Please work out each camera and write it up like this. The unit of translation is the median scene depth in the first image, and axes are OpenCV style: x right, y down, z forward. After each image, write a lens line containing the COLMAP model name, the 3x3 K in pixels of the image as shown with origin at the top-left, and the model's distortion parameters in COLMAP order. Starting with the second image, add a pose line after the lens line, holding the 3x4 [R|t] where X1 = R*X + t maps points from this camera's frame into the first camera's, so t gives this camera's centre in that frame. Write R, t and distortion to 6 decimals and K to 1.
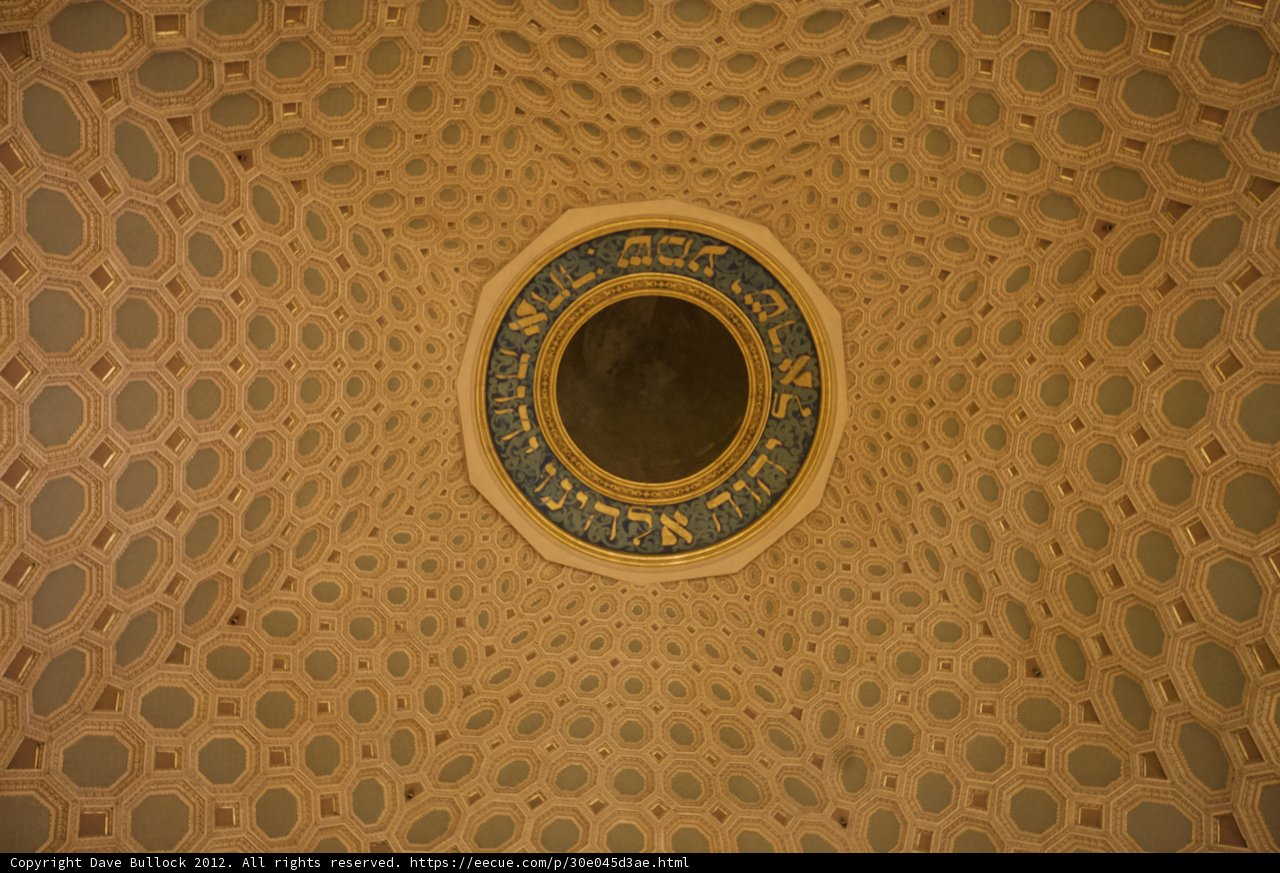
lens RADIAL K [[1251.6, 0, 640.4], [0, 1251.6, 426.1], [0, 0, 1]] dist [0.089630, 0.000000]
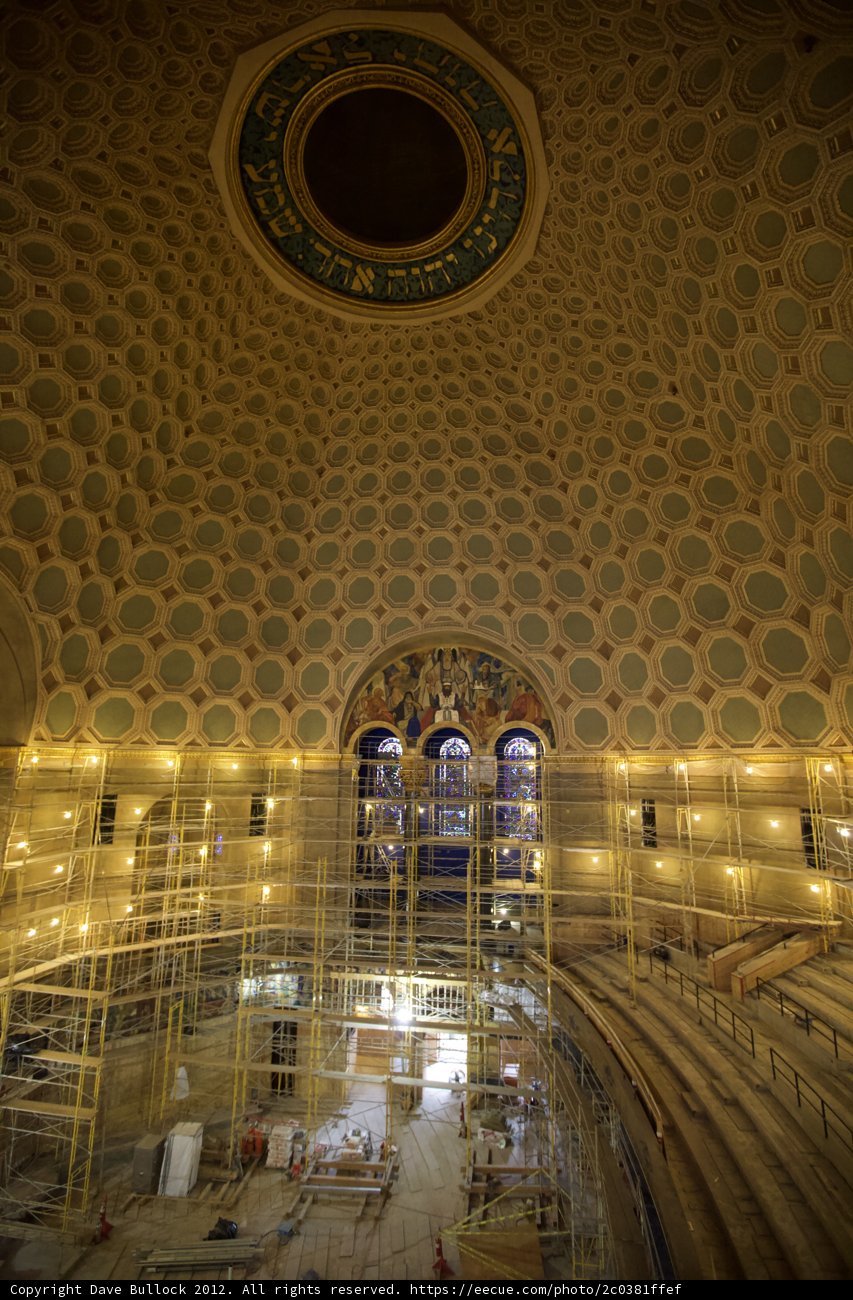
lens RADIAL K [[587.4, 0, 431.8], [0, 587.4, 633.3], [0, 0, 1]] dist [-0.020536, 0.005567]
pose [[-0.245088, -0.178017, -0.953017, 0.448988], [0.946224, 0.170186, -0.275131, 0.238015], [0.211168, -0.969199, 0.126734, 0.530507]]
